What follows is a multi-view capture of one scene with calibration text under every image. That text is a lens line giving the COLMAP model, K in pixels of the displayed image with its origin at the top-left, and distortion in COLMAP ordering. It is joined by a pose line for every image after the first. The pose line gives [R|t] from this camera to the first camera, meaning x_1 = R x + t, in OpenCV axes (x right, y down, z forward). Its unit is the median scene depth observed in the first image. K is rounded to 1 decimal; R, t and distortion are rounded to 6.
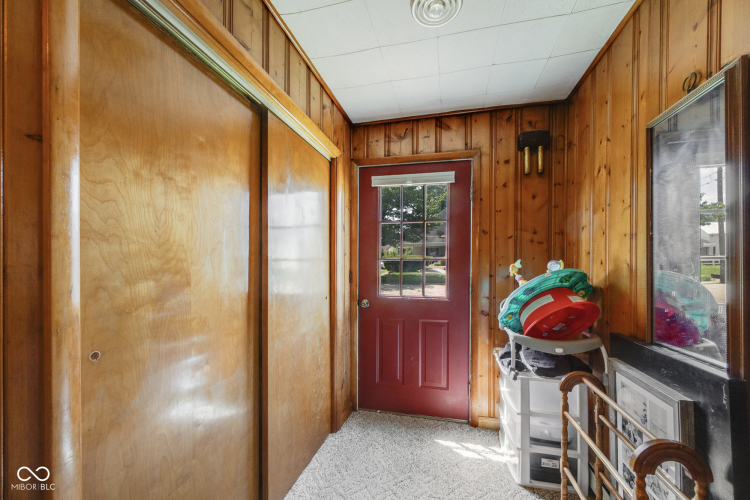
lens RADIAL K [[299.3, 0, 373.0], [0, 299.3, 256.7], [0, 0, 1]] dist [0.001017, -0.000398]
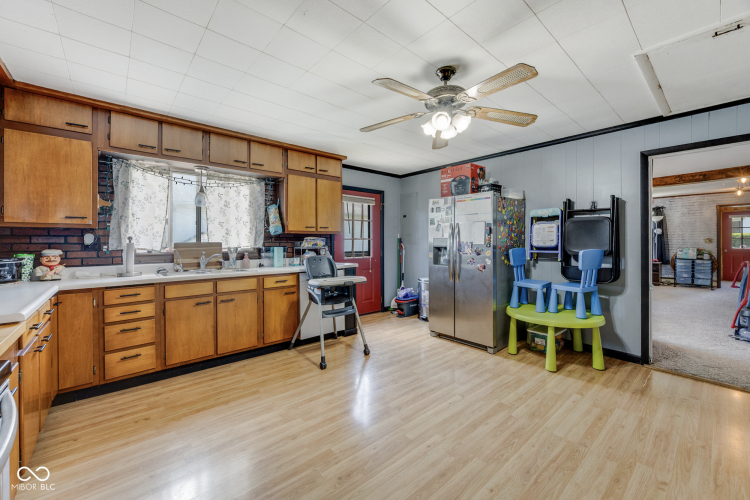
lens RADIAL K [[274.8, 0, 369.8], [0, 274.8, 240.8], [0, 0, 1]] dist [-0.000164, -0.000720]
pose [[0.769389, -0.009582, -0.638709, -1.308420], [0.004506, 0.999944, -0.009573, 0.049968], [0.638765, 0.004487, 0.769389, -4.636491]]
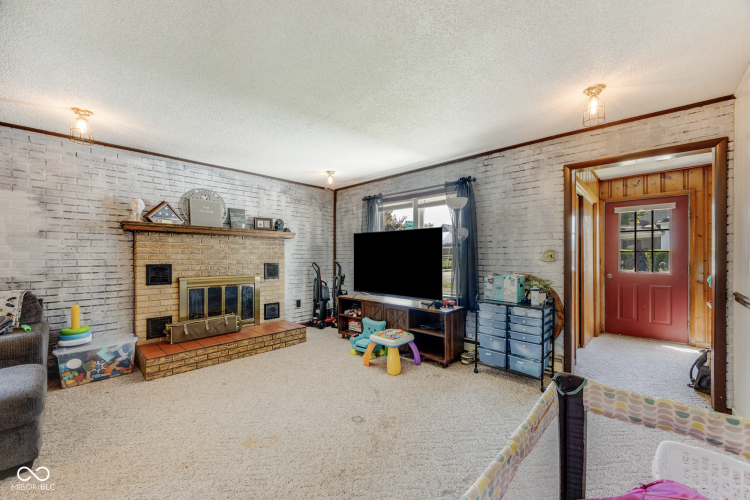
lens RADIAL K [[299.3, 0, 370.1], [0, 299.3, 258.1], [0, 0, 1]] dist [0.001017, -0.000398]
pose [[0.853680, -0.004360, -0.520779, -0.348504], [0.004223, 0.999990, -0.001449, 0.043351], [0.520780, -0.000962, 0.853690, -1.449479]]
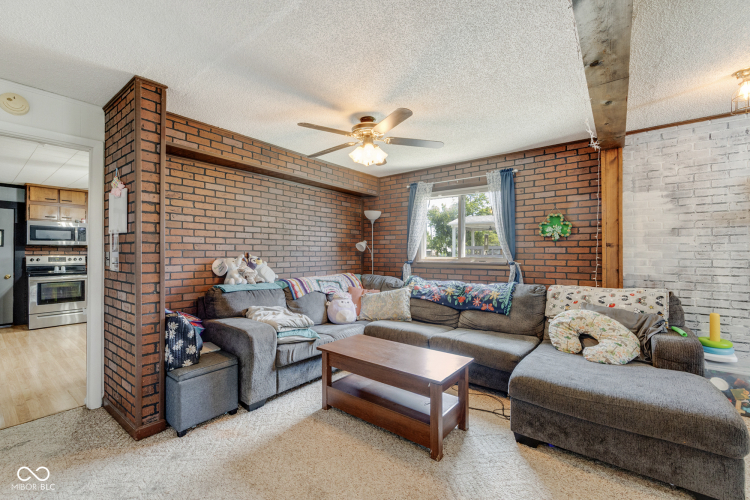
lens RADIAL K [[299.3, 0, 377.0], [0, 299.3, 252.8], [0, 0, 1]] dist [0.001017, -0.000398]
pose [[-0.405779, -0.012737, -0.913883, -0.605371], [-0.007727, 0.999915, -0.010506, 0.040352], [0.913939, 0.002798, -0.405843, -1.691931]]
